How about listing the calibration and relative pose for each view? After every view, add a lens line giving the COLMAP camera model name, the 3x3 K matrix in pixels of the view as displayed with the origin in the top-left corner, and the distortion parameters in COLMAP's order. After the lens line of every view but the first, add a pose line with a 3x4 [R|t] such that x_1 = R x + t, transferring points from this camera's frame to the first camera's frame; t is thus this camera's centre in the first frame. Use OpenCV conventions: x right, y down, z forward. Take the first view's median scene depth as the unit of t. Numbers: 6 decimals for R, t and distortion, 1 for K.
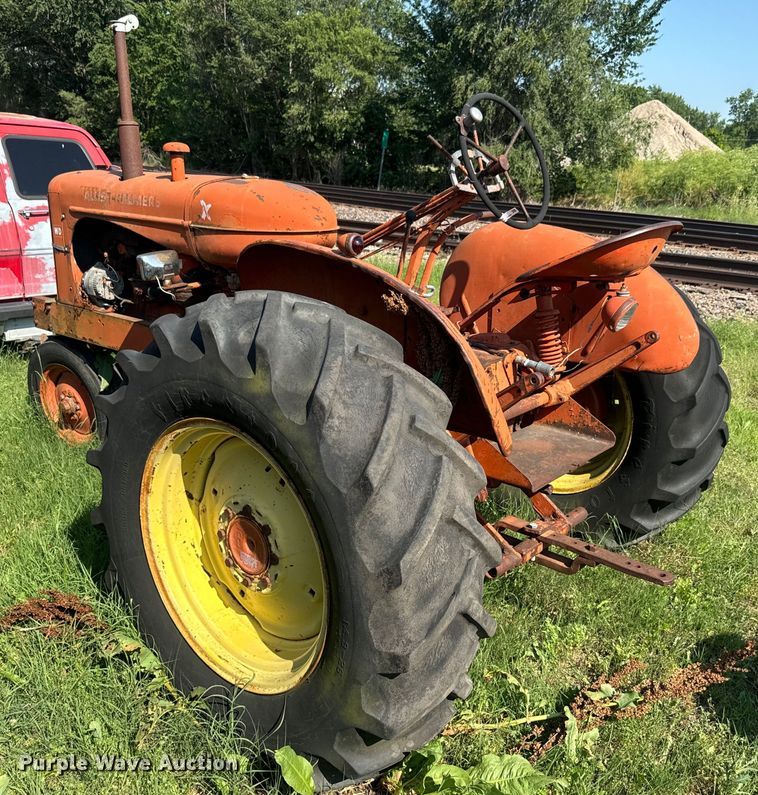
lens RADIAL K [[774.1, 0, 379.0], [0, 774.1, 397.5], [0, 0, 1]] dist [0.108368, -0.186313]
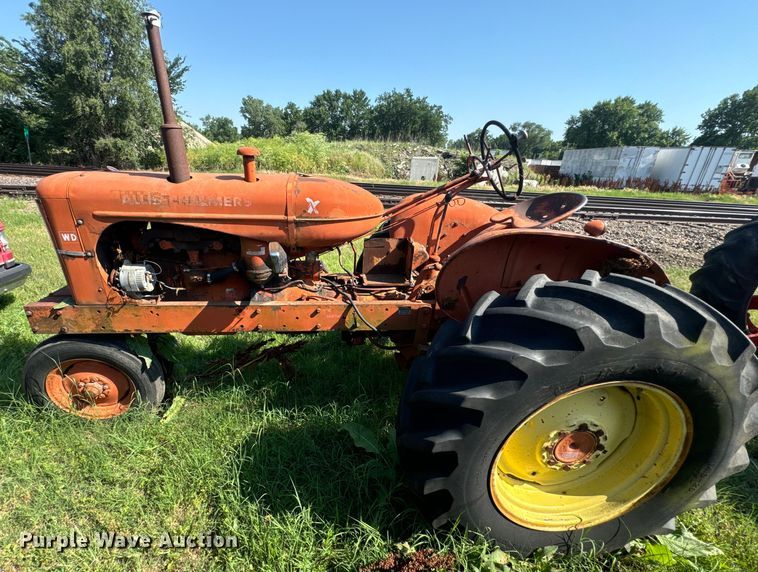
lens RADIAL K [[332.3, 0, 341.9], [0, 332.3, 294.9], [0, 0, 1]] dist [0.005257, -0.006505]
pose [[0.727102, -0.270880, 0.630831, -0.495769], [0.190992, 0.962407, 0.193120, -0.176554], [-0.659428, -0.019934, 0.751503, 0.515638]]
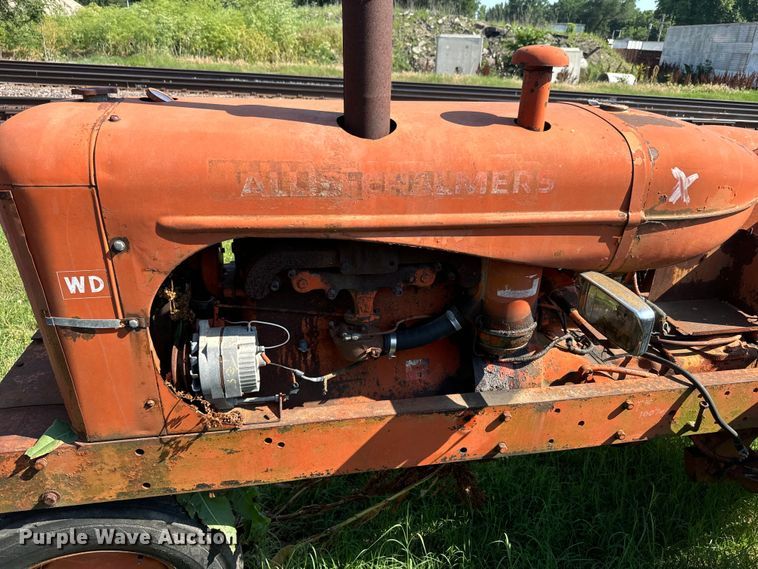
lens RADIAL K [[541.3, 0, 379.0], [0, 541.3, 284.5], [0, 0, 1]] dist [0.021214, -0.038657]
pose [[0.636274, -0.327266, 0.698607, -0.559222], [0.204469, 0.944715, 0.256331, -0.279029], [-0.743874, -0.020253, 0.668013, 0.811934]]
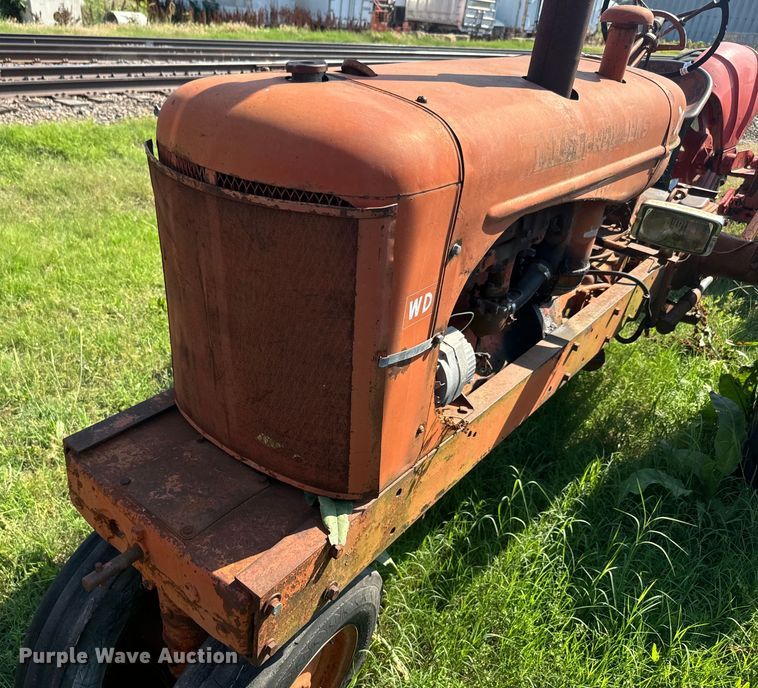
lens RADIAL K [[647.2, 0, 295.3], [0, 647.2, 346.2], [0, 0, 1]] dist [0.087609, -0.134561]
pose [[0.037297, -0.501850, 0.864150, -0.719934], [0.231937, 0.845485, 0.481000, -0.374561], [-0.972015, 0.182489, 0.147932, 1.134541]]
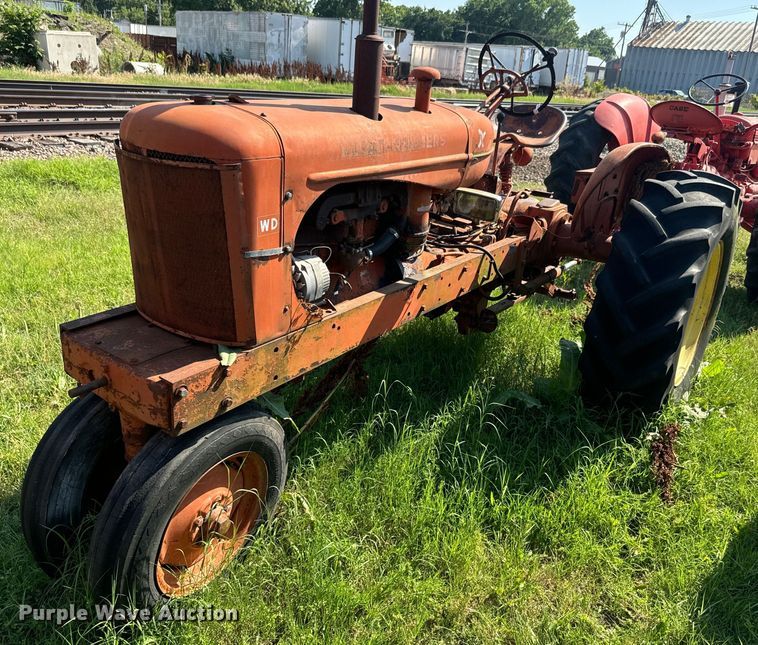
lens RADIAL K [[649.3, 0, 382.0], [0, 649.3, 305.0], [0, 0, 1]] dist [0.100276, -0.165656]
pose [[-0.060041, -0.392467, 0.917804, -0.971234], [0.212104, 0.893450, 0.395928, -0.368340], [-0.975401, 0.218442, 0.029600, 1.029230]]
